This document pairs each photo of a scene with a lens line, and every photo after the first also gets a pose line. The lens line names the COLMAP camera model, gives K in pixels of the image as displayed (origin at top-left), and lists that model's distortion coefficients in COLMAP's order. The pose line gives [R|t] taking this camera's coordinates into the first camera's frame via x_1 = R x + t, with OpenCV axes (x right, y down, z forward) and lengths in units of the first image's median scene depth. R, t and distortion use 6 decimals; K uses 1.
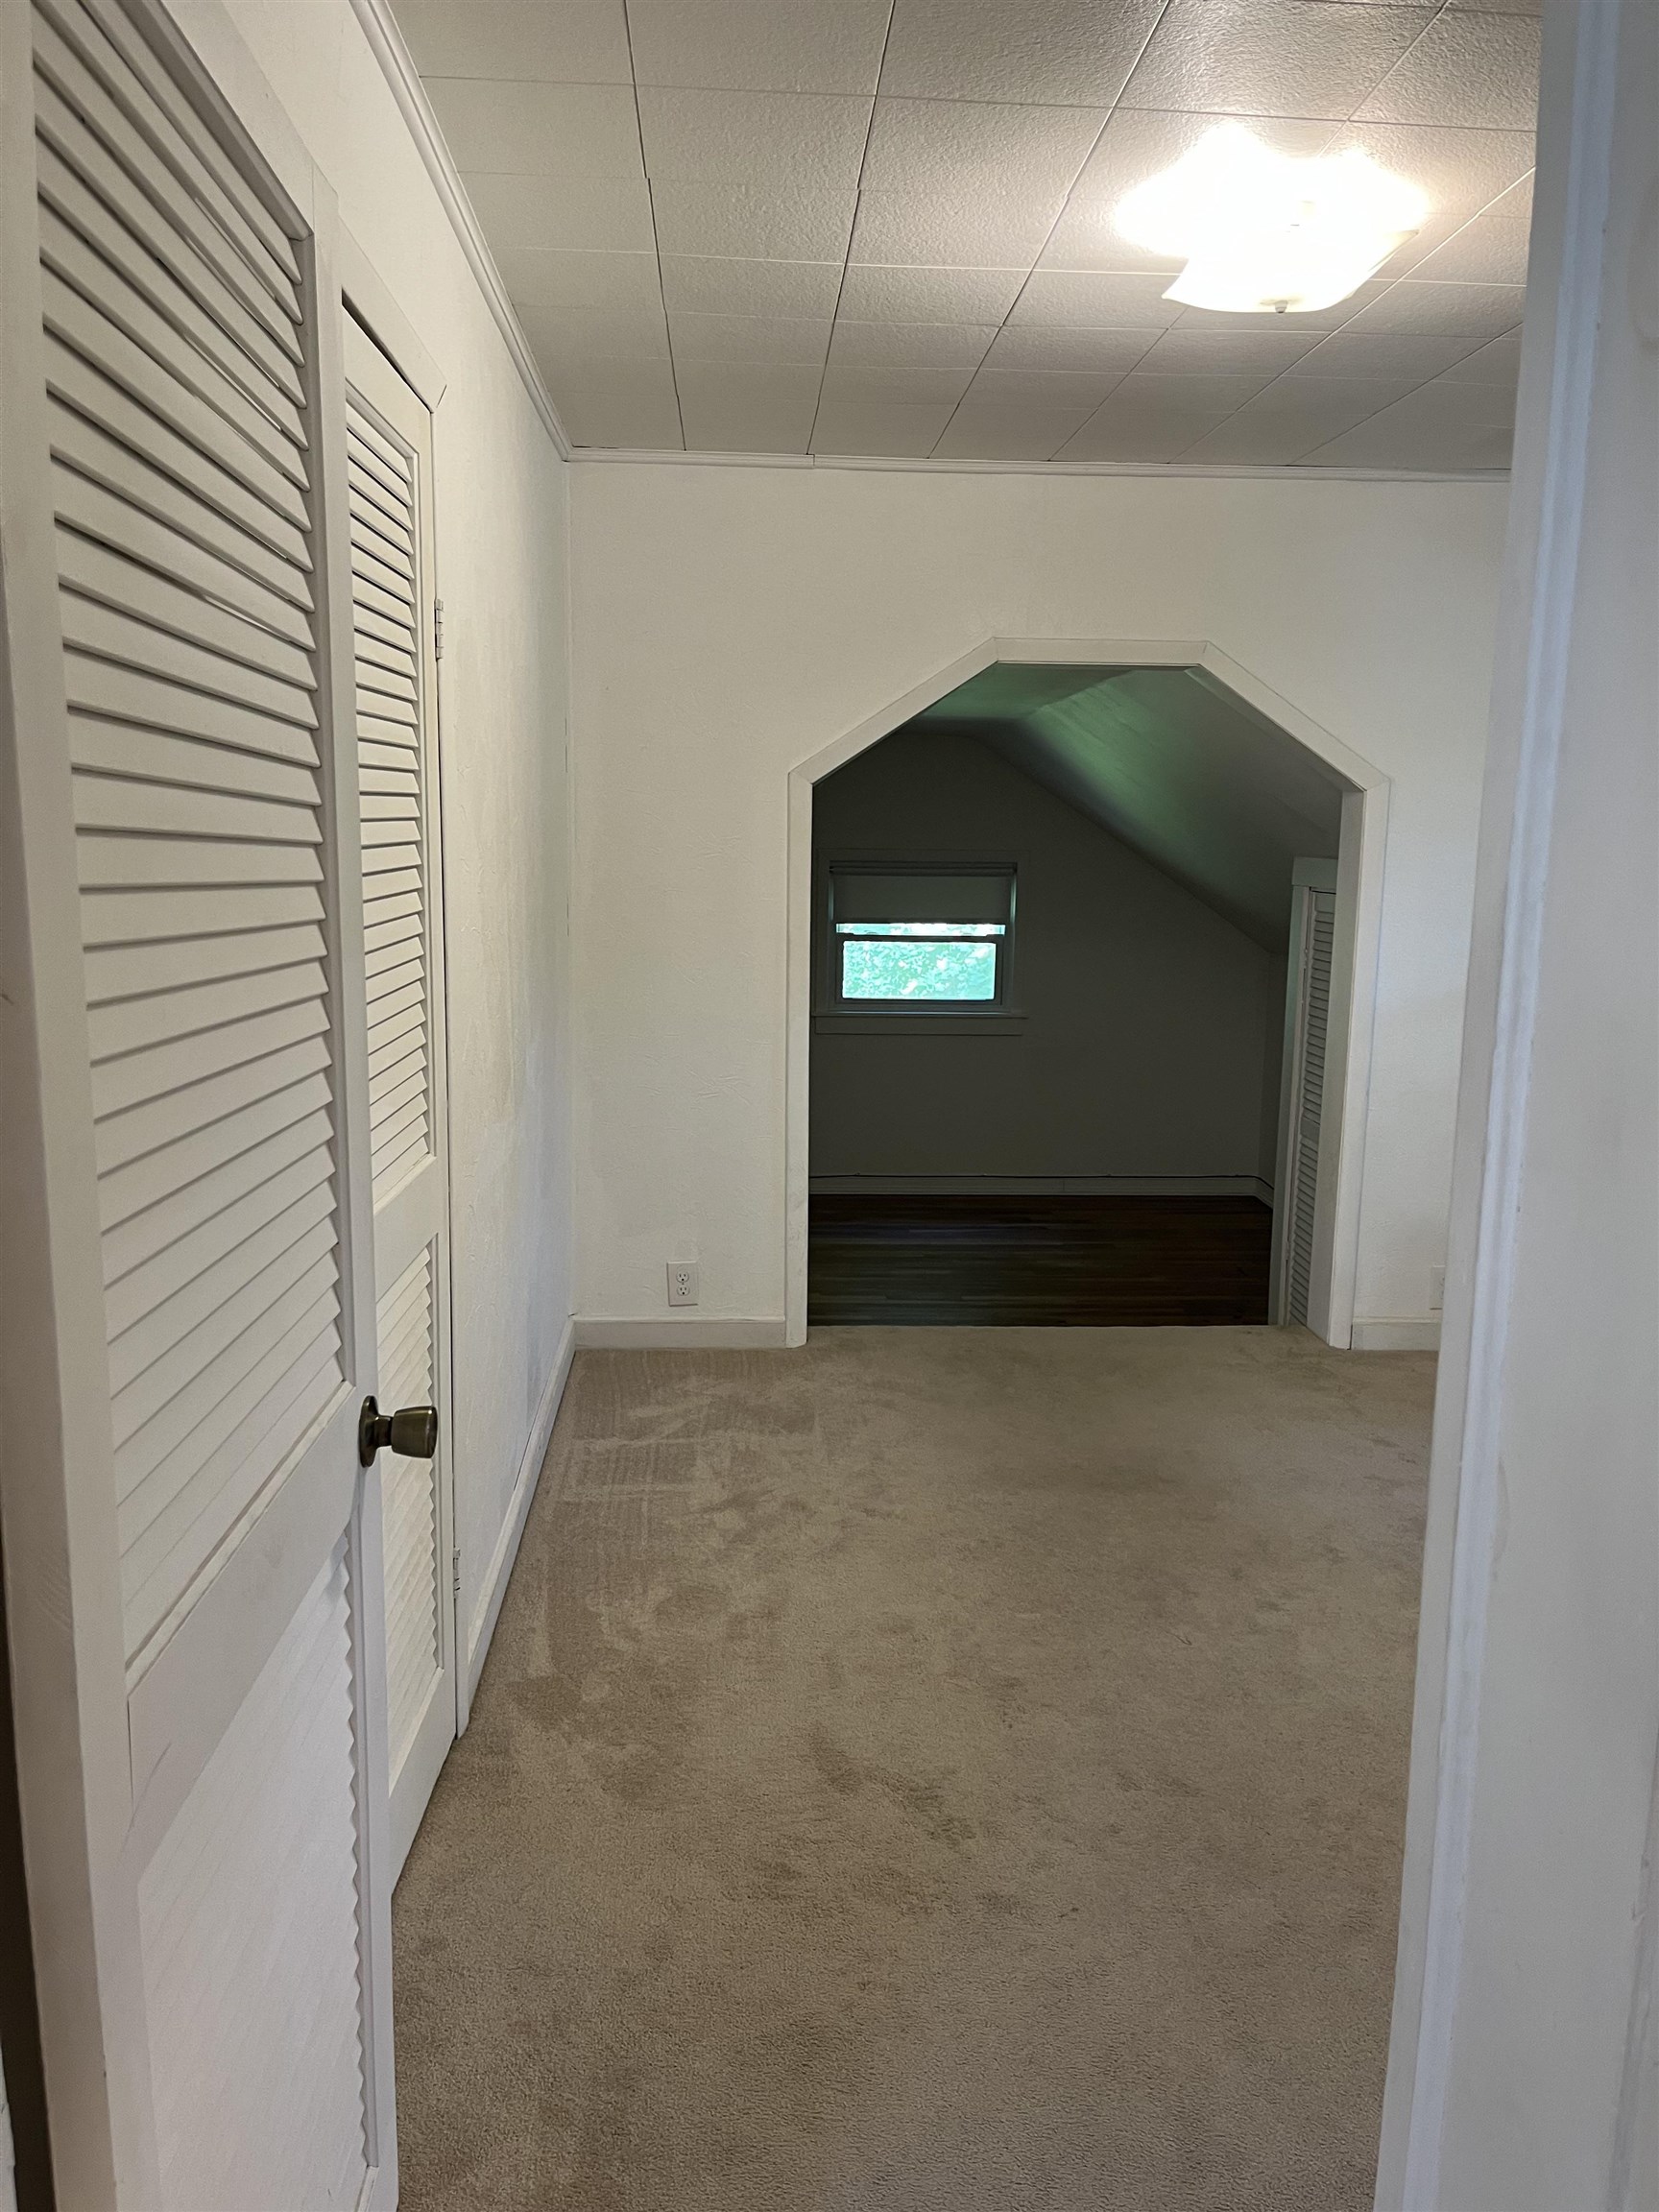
lens RADIAL K [[1668.4, 0, 825.0], [0, 1668.4, 1115.7], [0, 0, 1]] dist [0.088984, -0.117607]
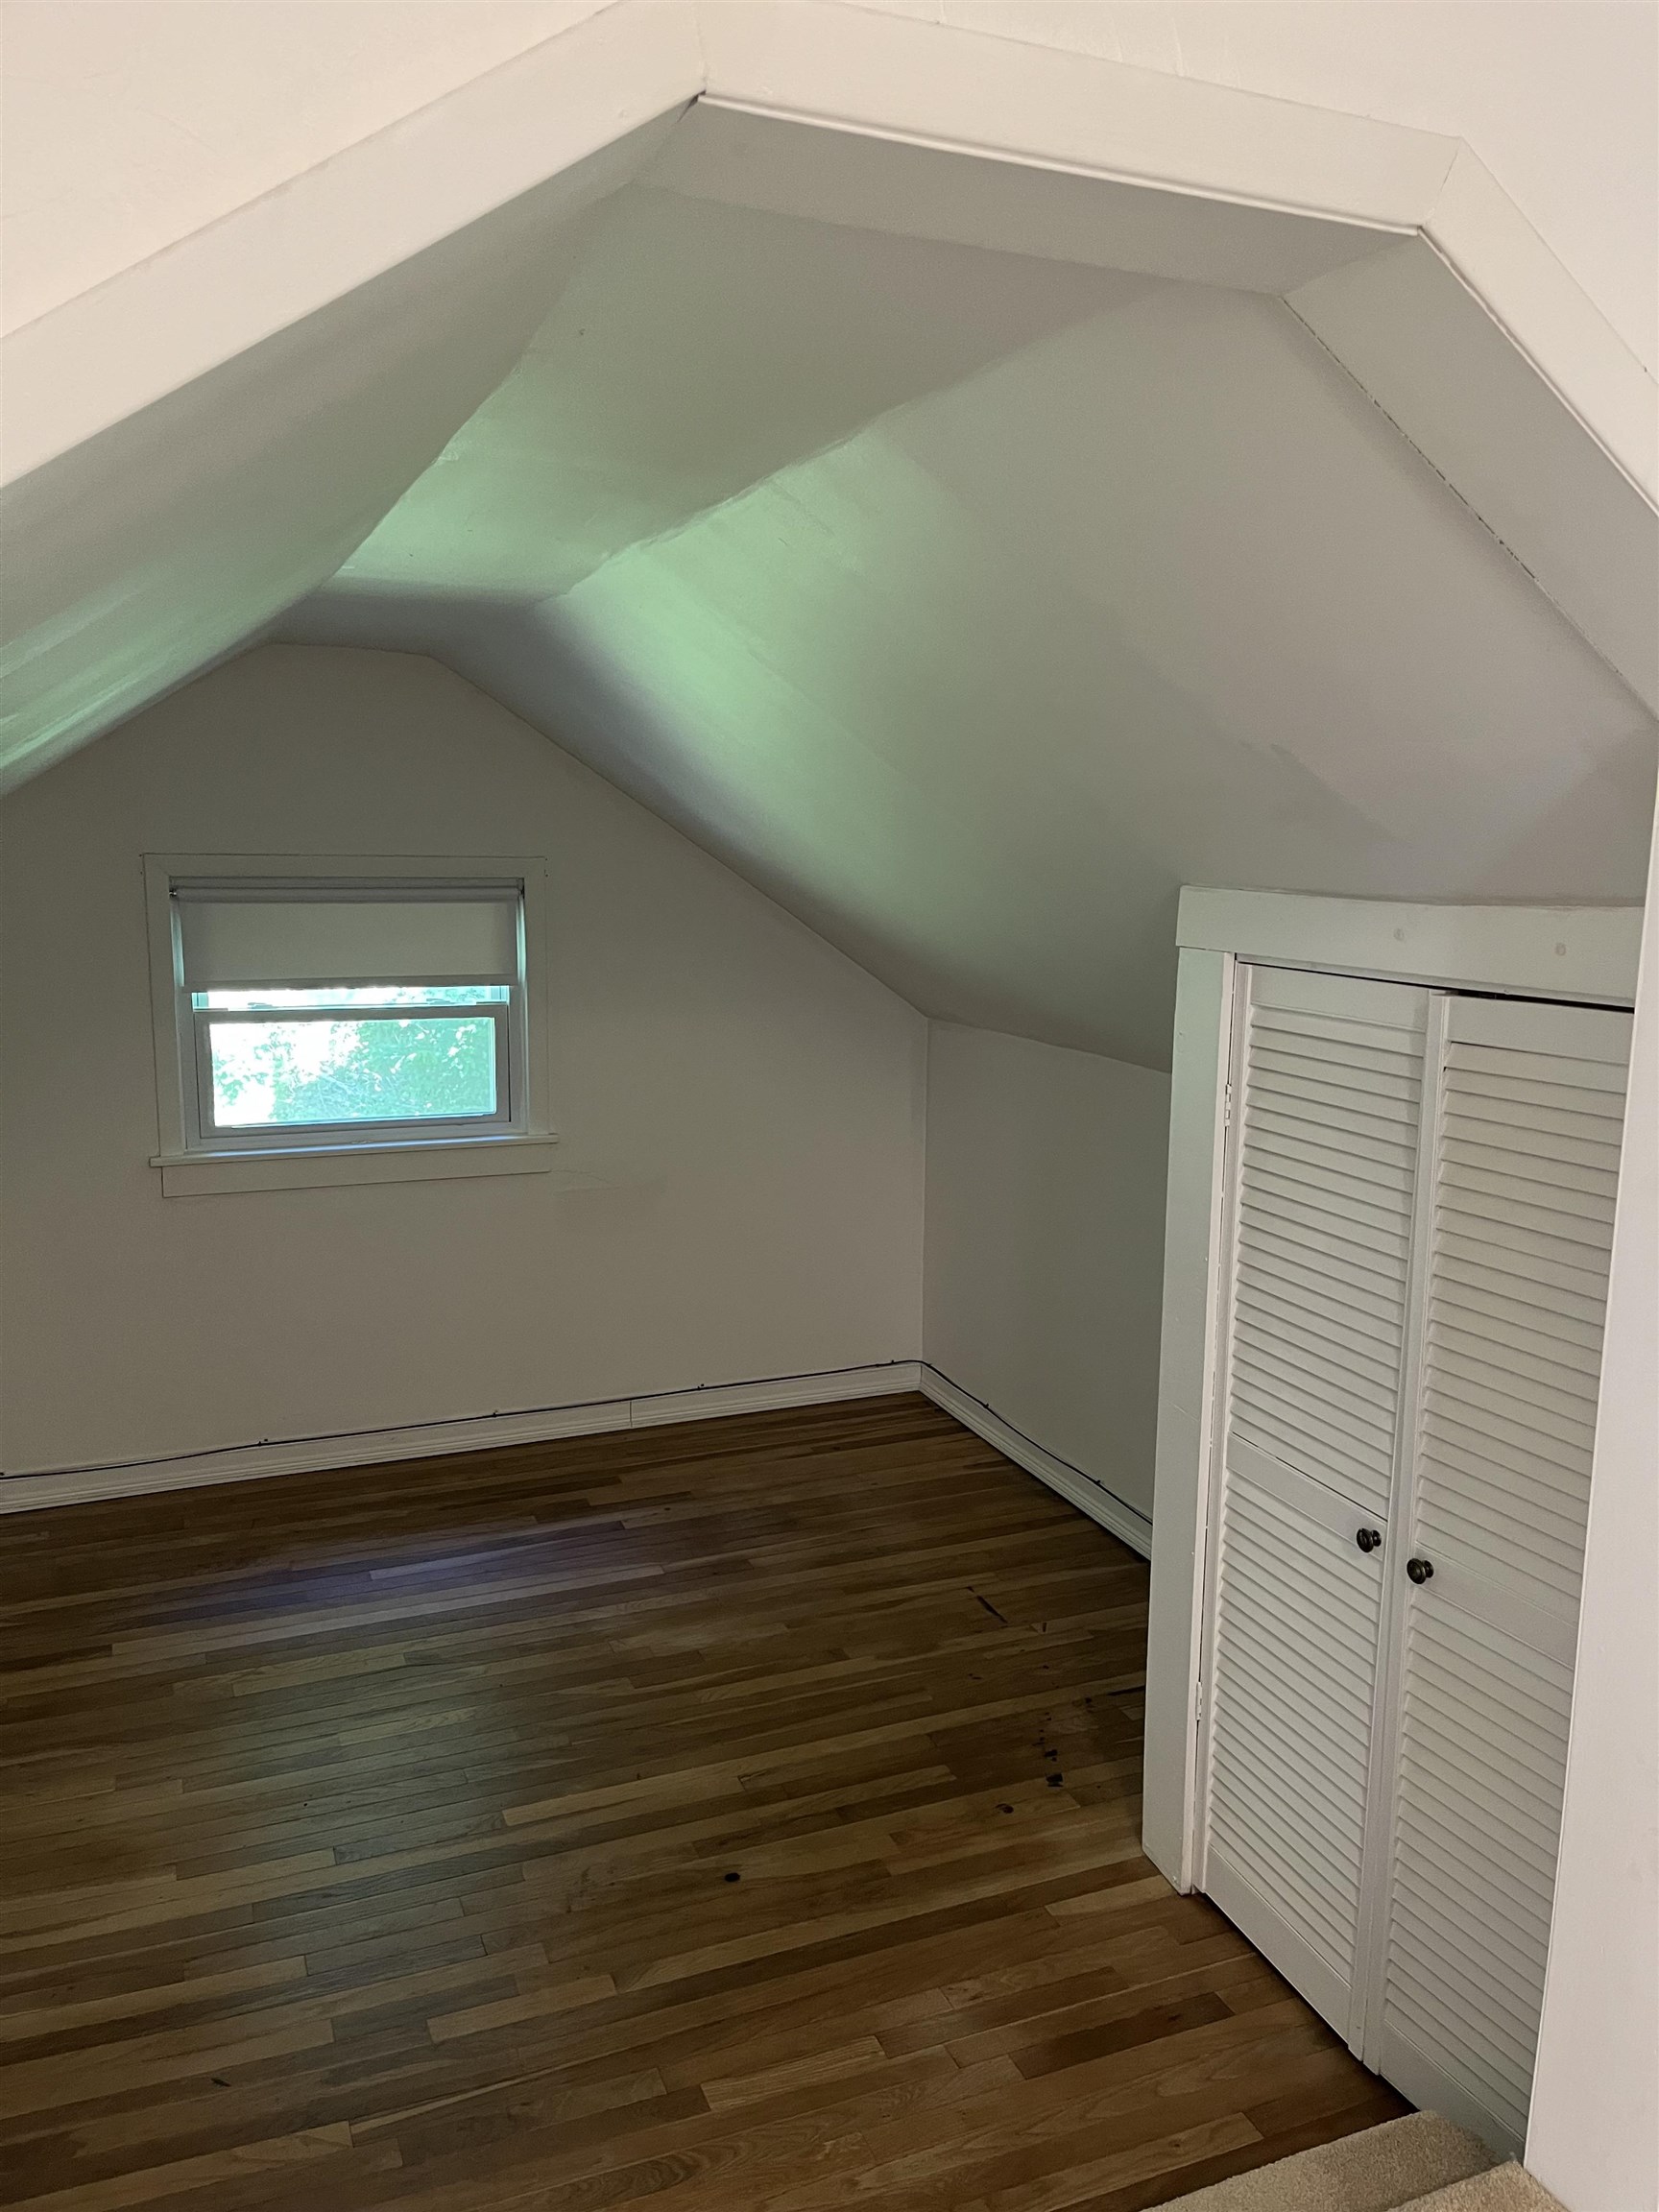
lens RADIAL K [[1668.4, 0, 841.5], [0, 1668.4, 1117.6], [0, 0, 1]] dist [0.088984, -0.117607]
pose [[0.940632, -0.059867, 0.334108, 0.037721], [0.056167, 0.998206, 0.020735, -0.141985], [-0.334750, -0.000738, 0.942307, 0.799808]]
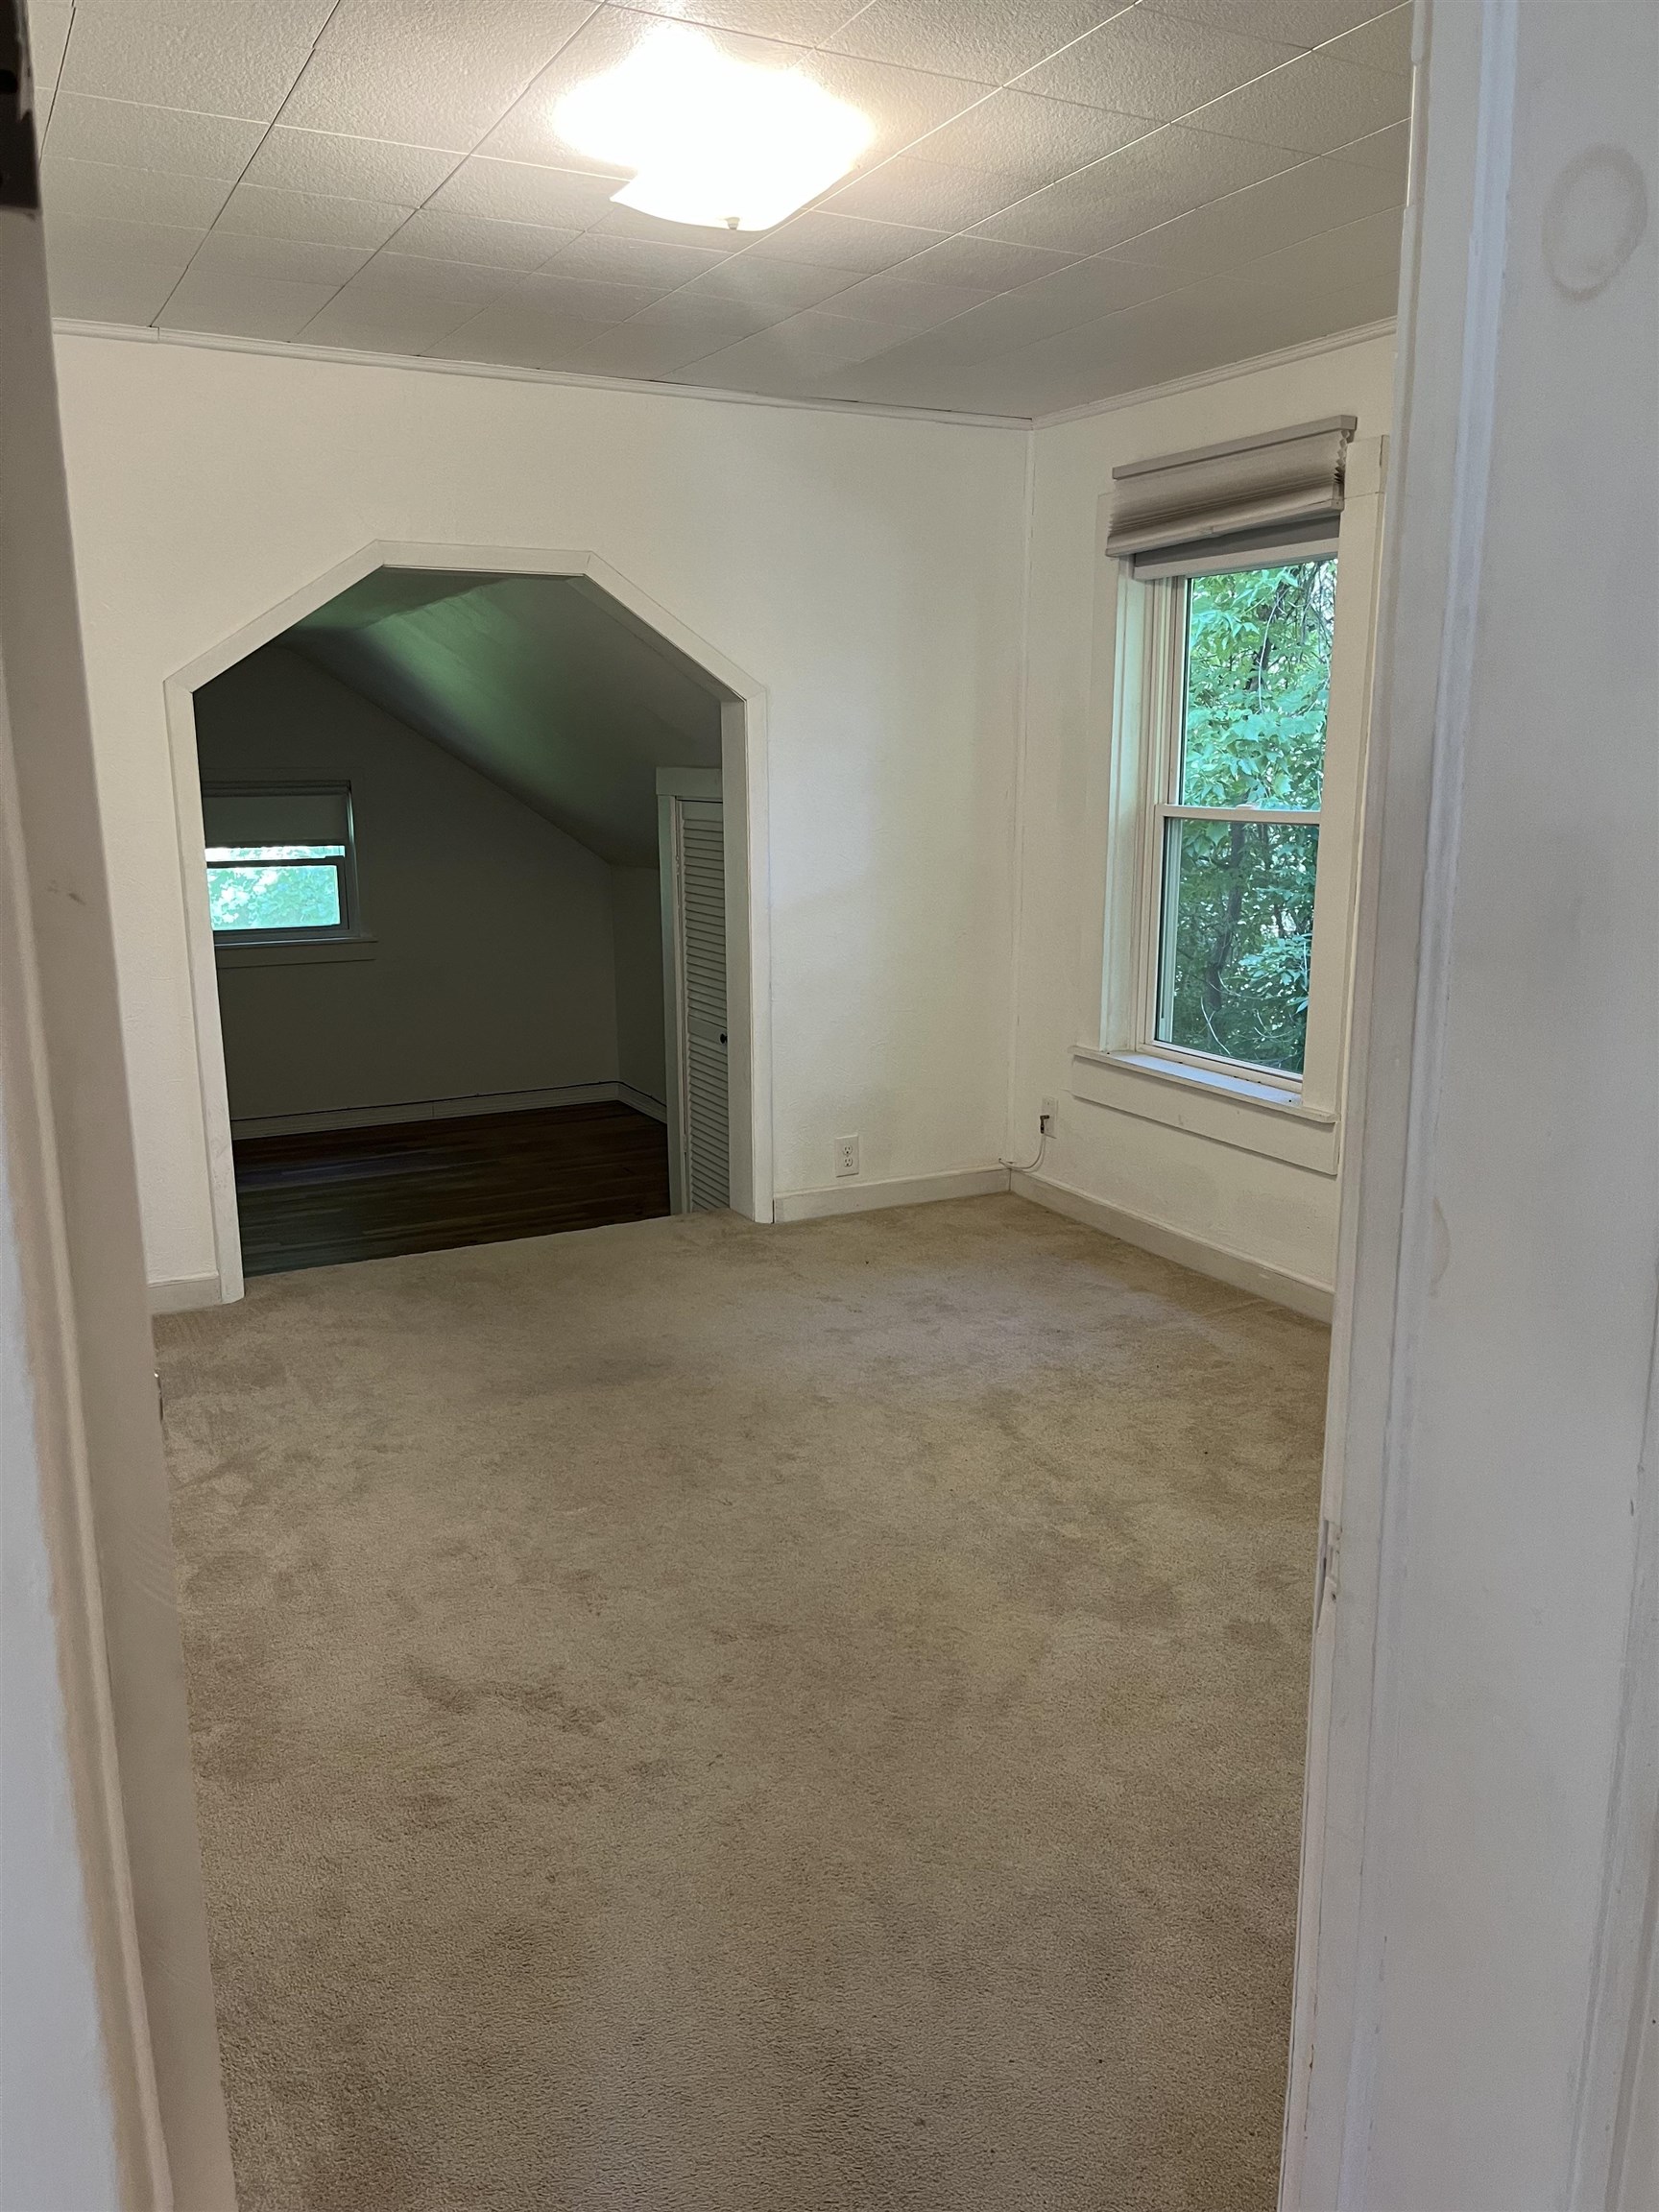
lens RADIAL K [[1668.4, 0, 820.2], [0, 1668.4, 1112.0], [0, 0, 1]] dist [0.088984, -0.117607]
pose [[0.909015, -0.105598, 0.403163, -0.094829], [0.087904, 0.994185, 0.062201, 0.003654], [-0.407387, -0.021102, 0.913012, 0.008717]]
